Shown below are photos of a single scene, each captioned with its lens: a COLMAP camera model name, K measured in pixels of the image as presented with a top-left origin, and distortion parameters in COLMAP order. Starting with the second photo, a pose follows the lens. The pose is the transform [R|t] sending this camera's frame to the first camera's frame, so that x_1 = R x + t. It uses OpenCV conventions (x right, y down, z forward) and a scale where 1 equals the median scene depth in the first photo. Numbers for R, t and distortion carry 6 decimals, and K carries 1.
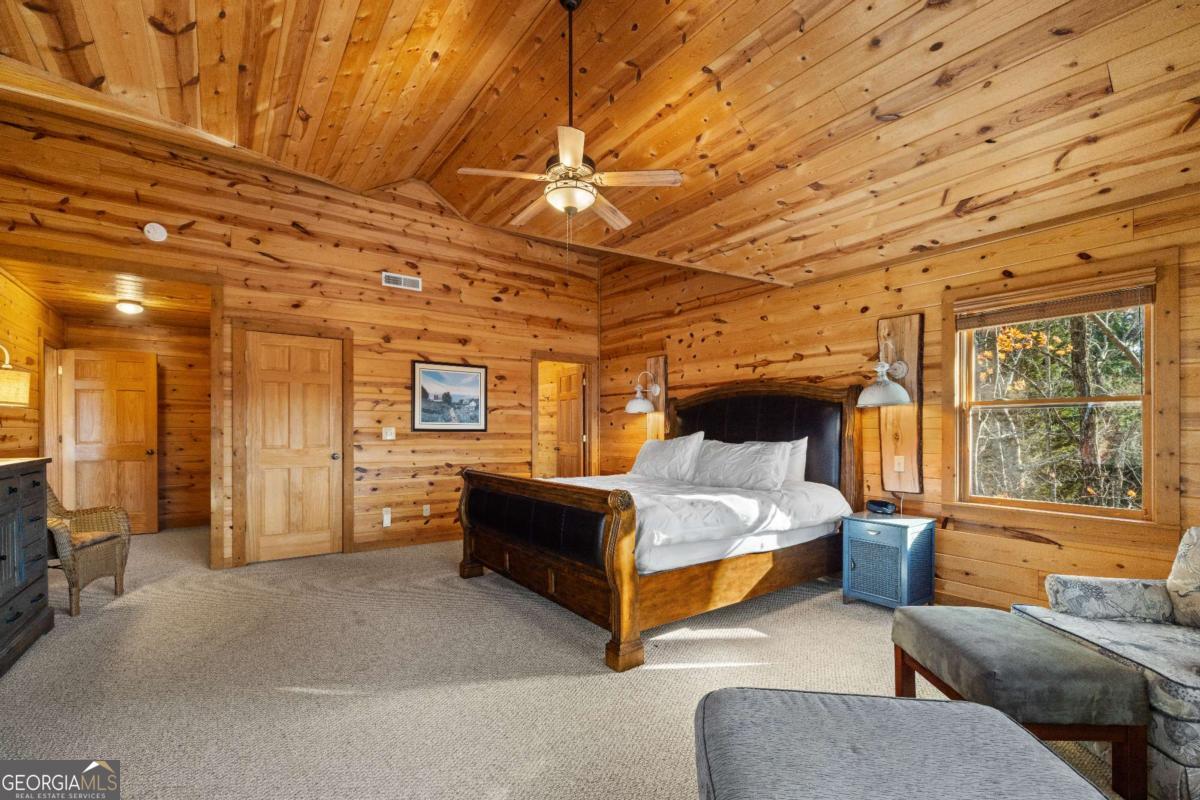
lens RADIAL K [[505.3, 0, 621.2], [0, 505.3, 431.1], [0, 0, 1]] dist [0.001429, -0.000454]
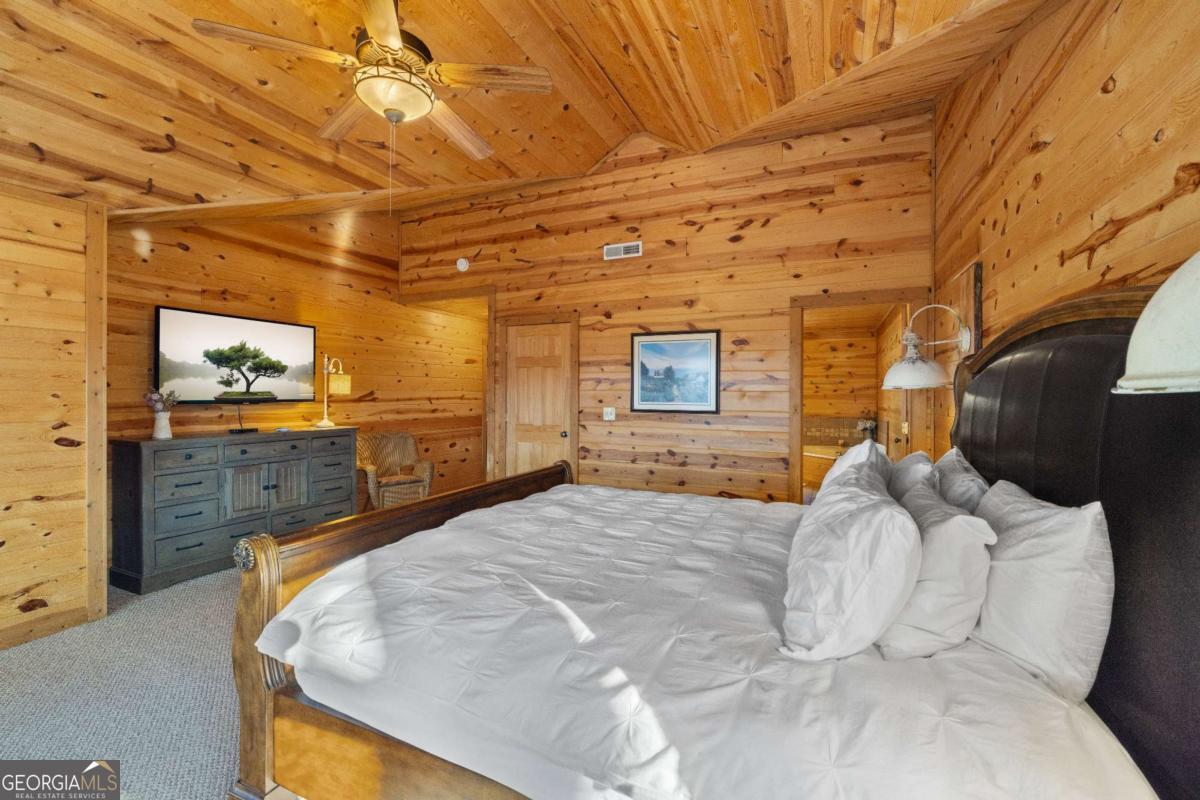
lens RADIAL K [[505.3, 0, 597.4], [0, 505.3, 393.5], [0, 0, 1]] dist [0.001429, -0.000454]
pose [[0.470809, 0.000108, -0.882235, 0.363464], [-0.004774, 0.999986, -0.002425, -0.030533], [0.882222, 0.005353, 0.470803, 0.520332]]
